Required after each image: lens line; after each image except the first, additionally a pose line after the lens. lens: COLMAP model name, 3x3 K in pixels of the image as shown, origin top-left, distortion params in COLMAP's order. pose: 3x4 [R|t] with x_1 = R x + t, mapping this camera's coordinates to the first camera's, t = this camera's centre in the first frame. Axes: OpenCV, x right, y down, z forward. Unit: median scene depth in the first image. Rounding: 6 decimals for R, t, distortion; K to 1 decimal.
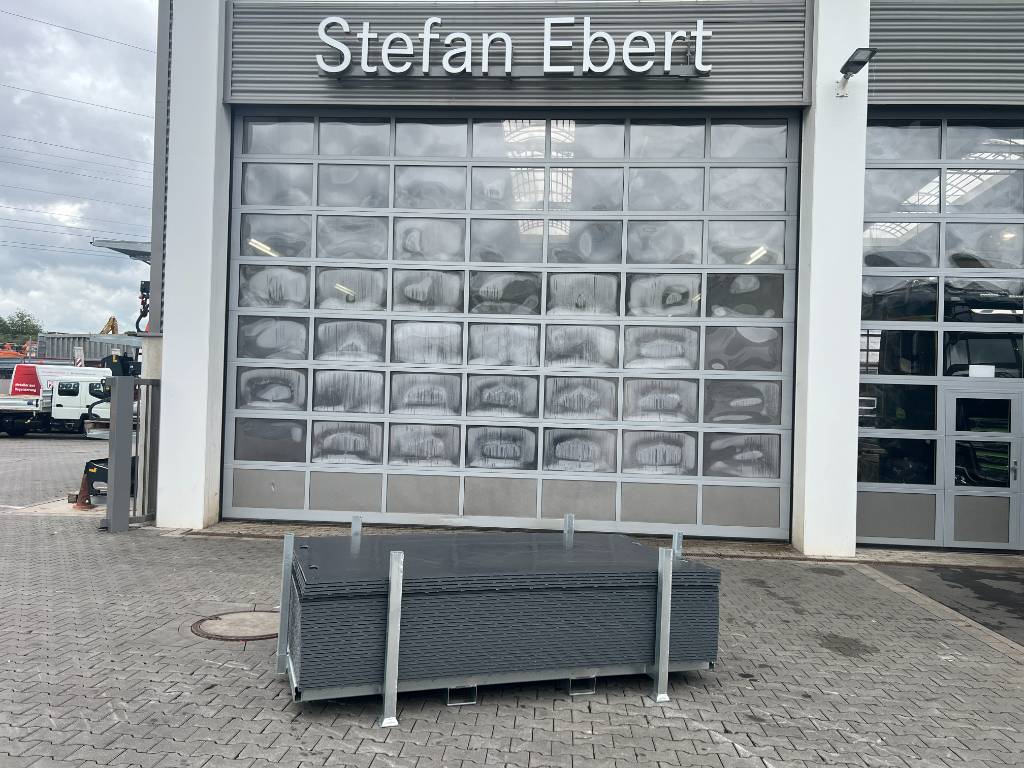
lens RADIAL K [[766.1, 0, 507.3], [0, 766.1, 379.4], [0, 0, 1]] dist [0.053040, -0.053179]
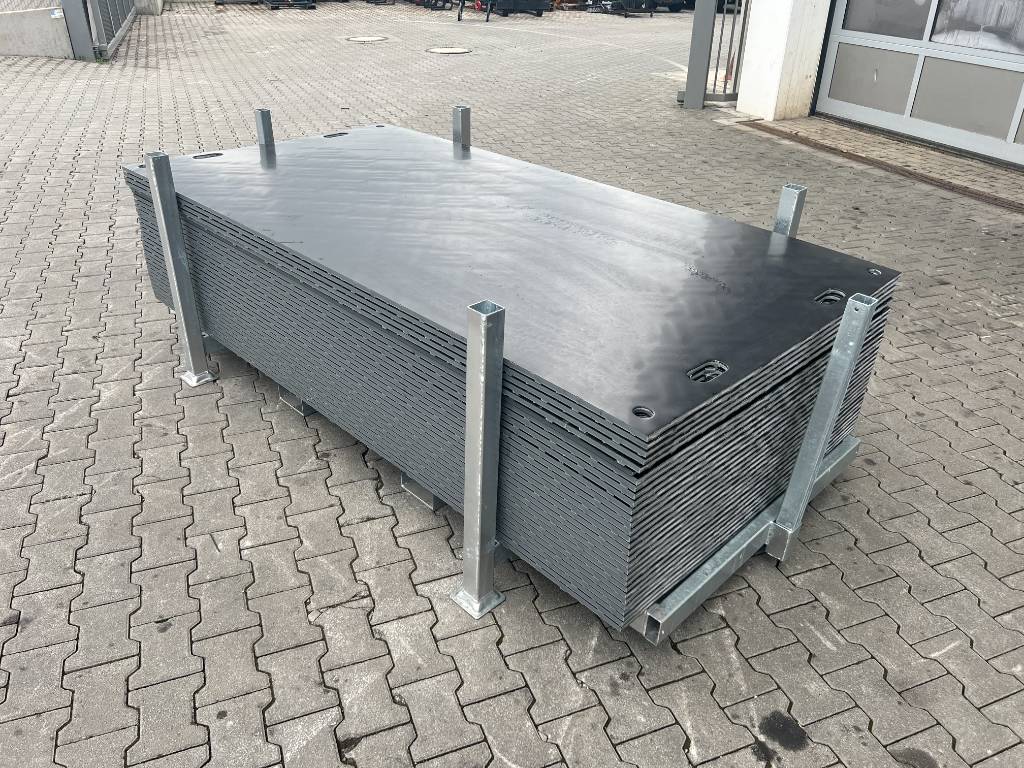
lens RADIAL K [[766.1, 0, 508.6], [0, 766.1, 380.7], [0, 0, 1]] dist [0.053040, -0.053179]
pose [[0.433950, 0.425753, -0.793991, 0.230003], [0.026471, 0.874889, 0.483600, 0.034203], [0.900548, -0.230876, 0.368388, 0.391160]]
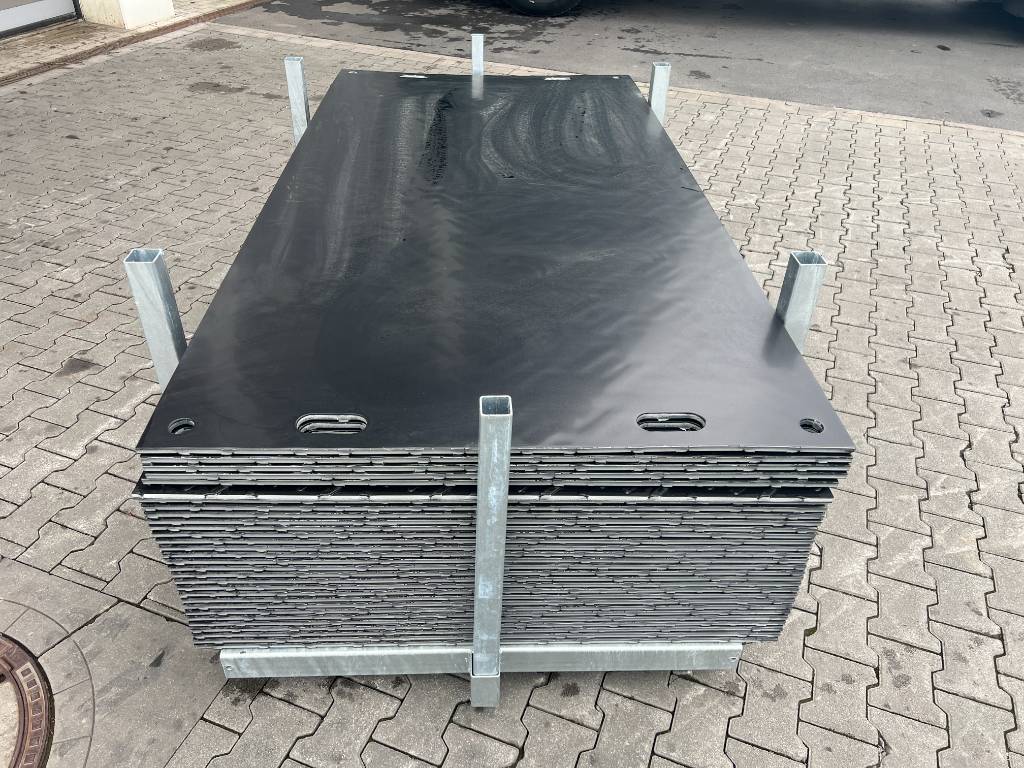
lens RADIAL K [[766.1, 0, 505.6], [0, 766.1, 381.2], [0, 0, 1]] dist [0.053040, -0.053179]
pose [[0.304810, -0.591953, 0.746112, -0.211809], [-0.045994, 0.773328, 0.632336, 0.010465], [-0.951302, -0.227059, 0.208492, 0.418442]]
